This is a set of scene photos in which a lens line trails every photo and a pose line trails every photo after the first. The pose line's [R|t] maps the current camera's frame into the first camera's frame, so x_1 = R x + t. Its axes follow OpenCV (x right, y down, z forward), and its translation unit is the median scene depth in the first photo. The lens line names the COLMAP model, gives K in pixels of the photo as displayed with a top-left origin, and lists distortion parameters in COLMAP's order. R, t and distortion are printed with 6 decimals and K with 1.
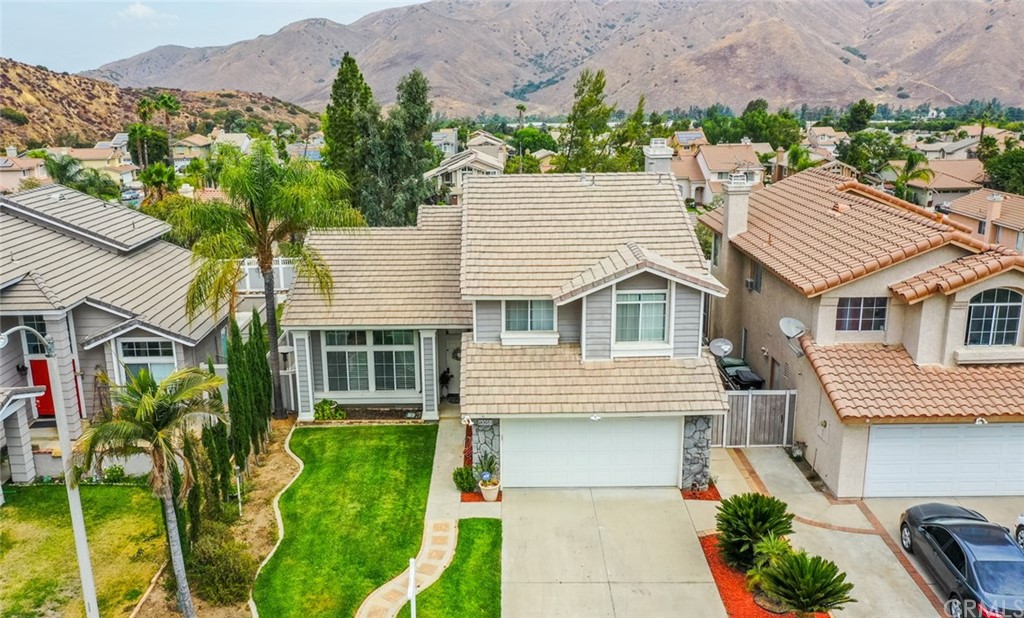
lens RADIAL K [[921.7, 0, 472.9], [0, 921.7, 309.6], [0, 0, 1]] dist [-0.007148, -0.001948]
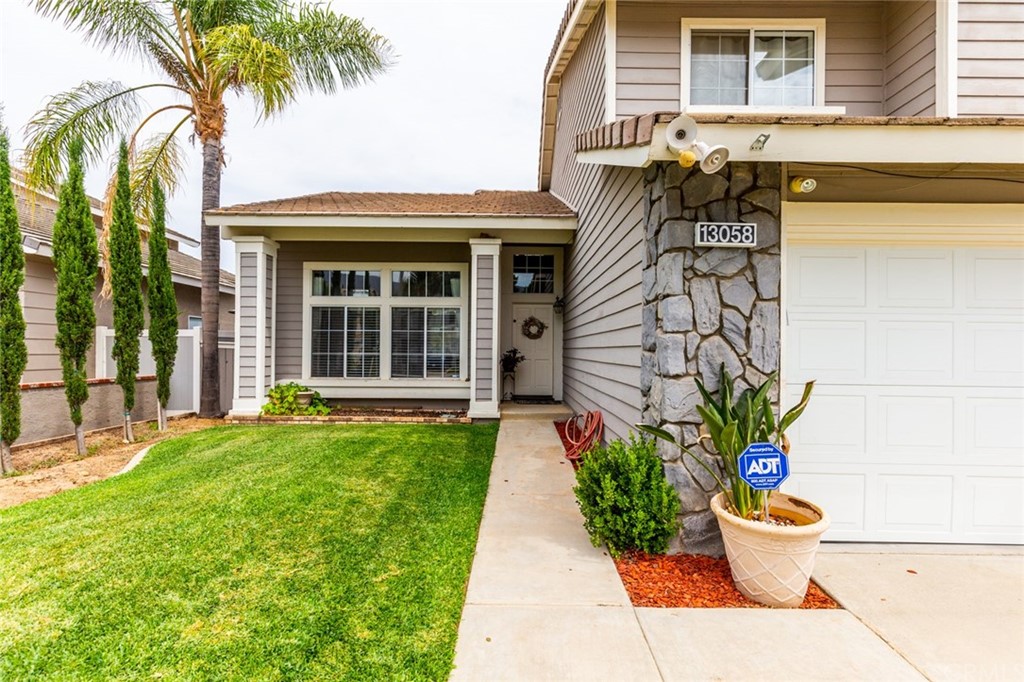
lens RADIAL K [[465.3, 0, 513.2], [0, 465.3, 347.0], [0, 0, 1]] dist [0.007630, -0.000516]
pose [[0.999440, 0.028414, 0.017695, -0.038500], [-0.022706, 0.963901, -0.265290, 0.165426], [-0.024594, 0.264739, 0.964006, 0.806019]]
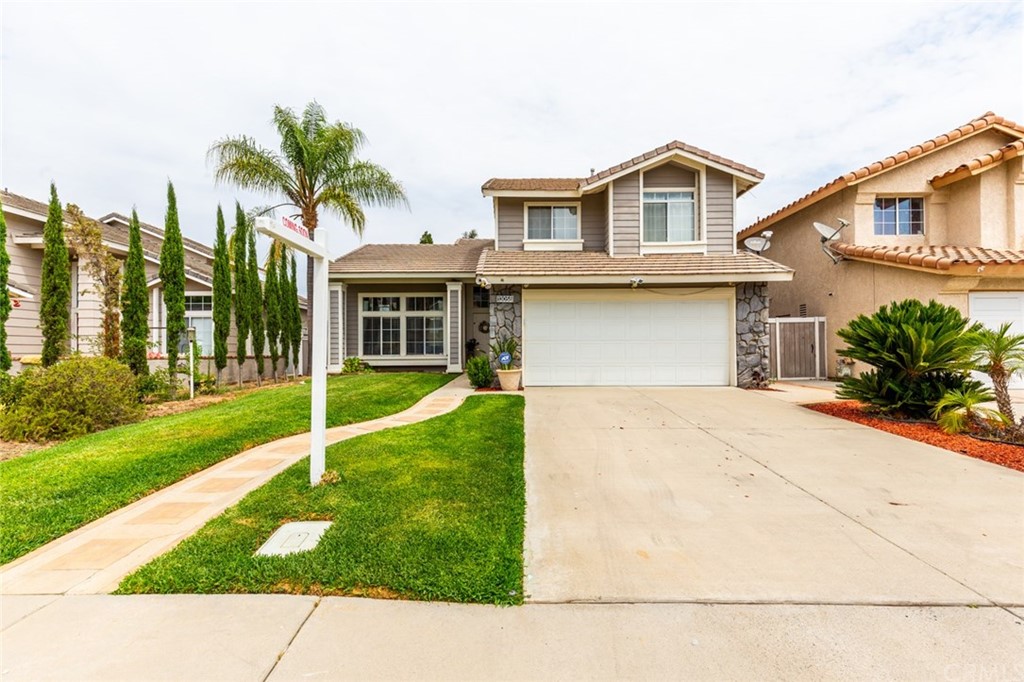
lens RADIAL K [[465.3, 0, 513.2], [0, 465.3, 347.0], [0, 0, 1]] dist [0.007630, -0.000516]
pose [[0.999824, 0.014914, 0.011390, 0.015189], [-0.011299, 0.963044, -0.269107, 0.254810], [-0.014983, 0.268931, 0.963043, 0.535409]]
